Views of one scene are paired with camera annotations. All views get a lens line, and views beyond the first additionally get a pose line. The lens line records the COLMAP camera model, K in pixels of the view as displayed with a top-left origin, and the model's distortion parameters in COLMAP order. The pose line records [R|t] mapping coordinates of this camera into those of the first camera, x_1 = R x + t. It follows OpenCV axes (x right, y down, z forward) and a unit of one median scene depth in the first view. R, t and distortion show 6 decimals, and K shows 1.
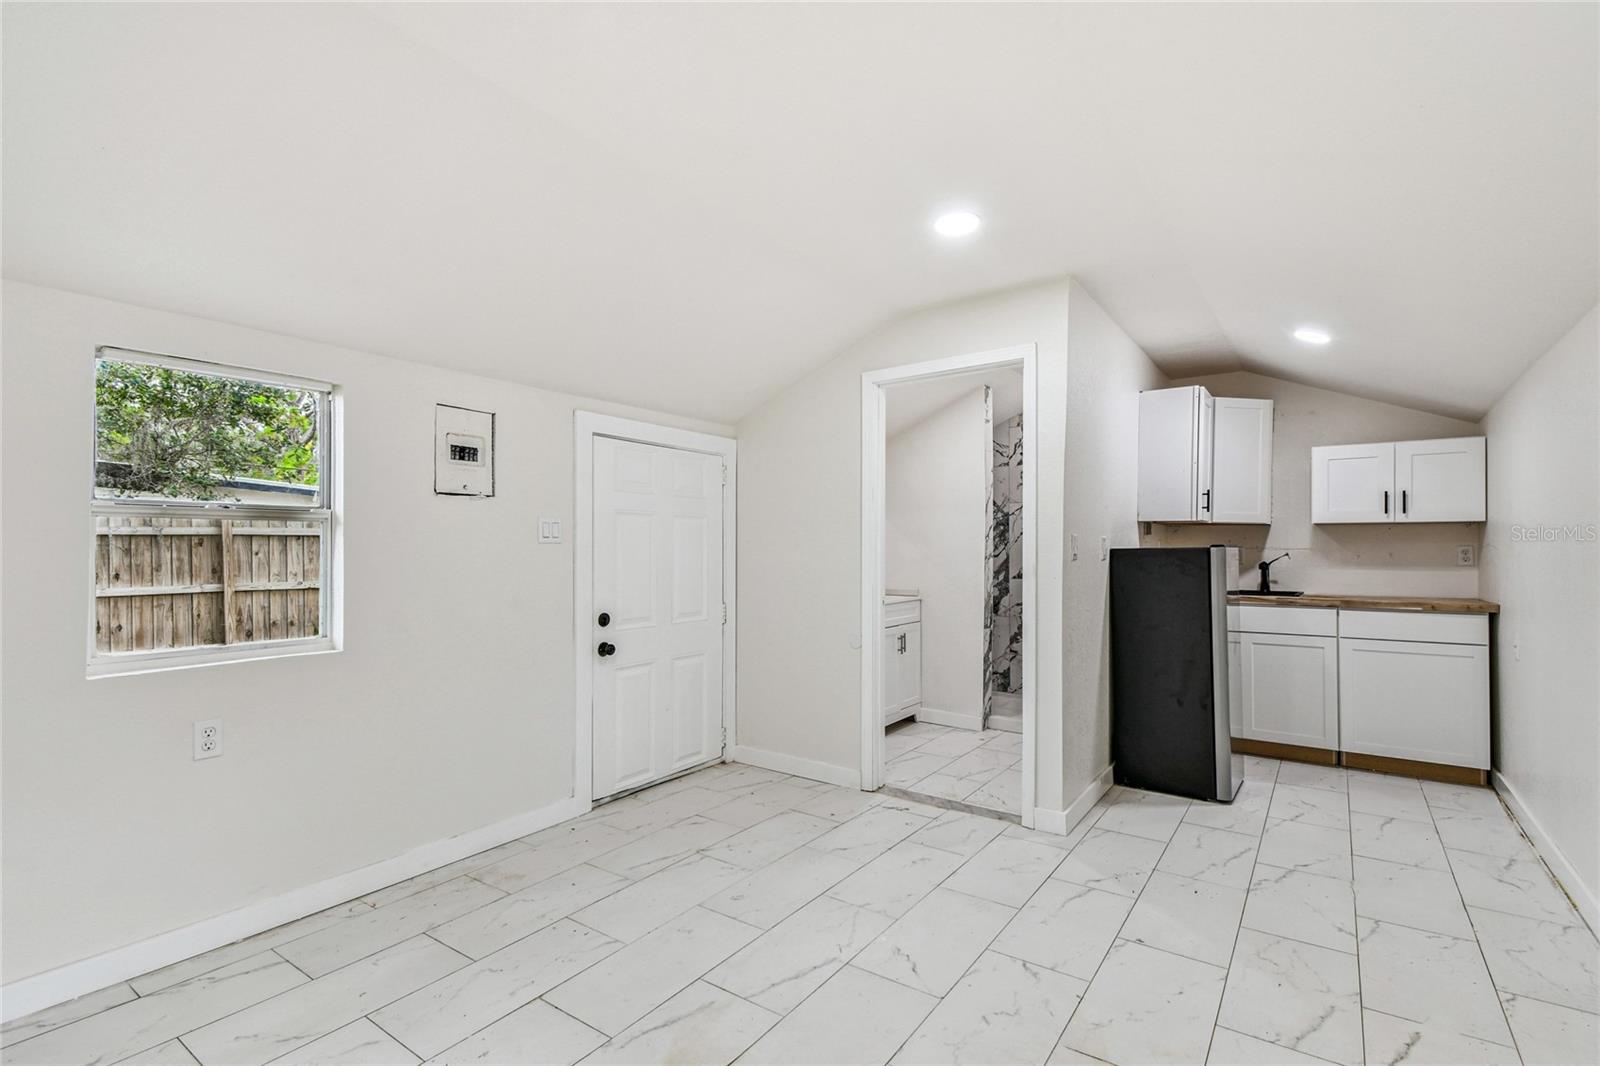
lens RADIAL K [[729.2, 0, 817.2], [0, 729.2, 548.2], [0, 0, 1]] dist [0.046789, -0.026139]
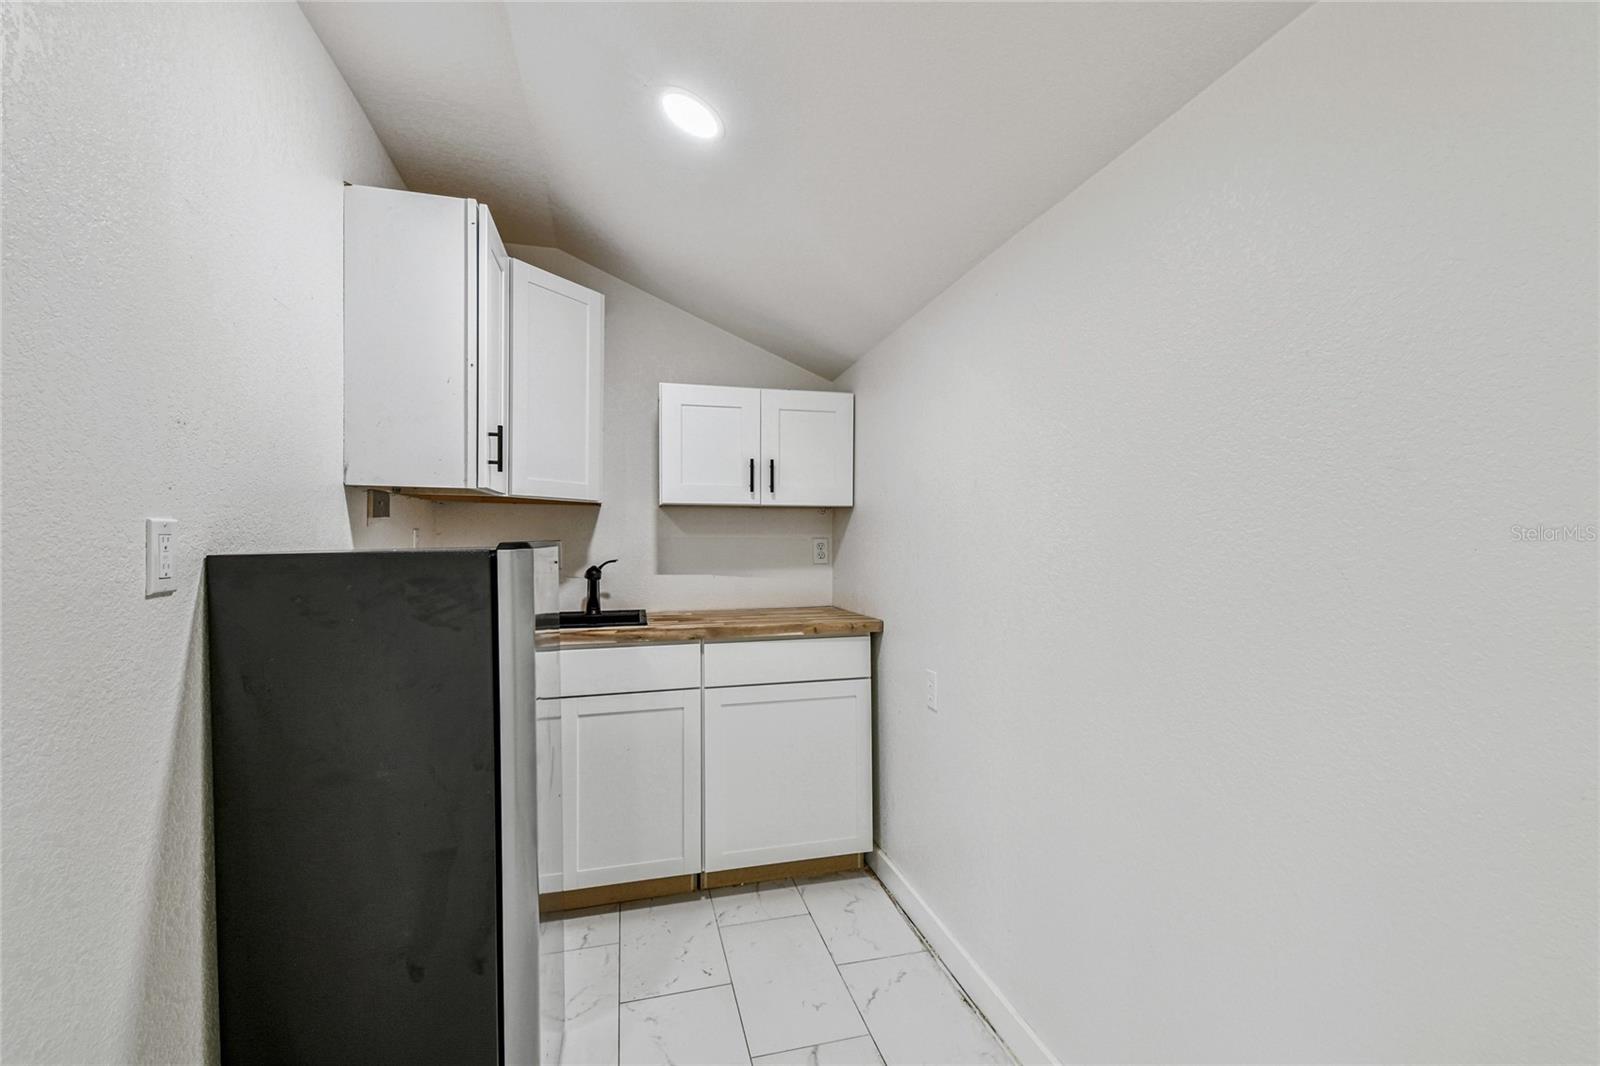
lens RADIAL K [[724.2, 0, 808.2], [0, 724.2, 539.3], [0, 0, 1]] dist [0.046231, -0.024208]
pose [[0.648607, -0.006541, 0.761095, 0.295608], [-0.001076, 0.999954, 0.009511, -0.009469], [-0.761122, -0.006988, 0.648571, 0.533053]]
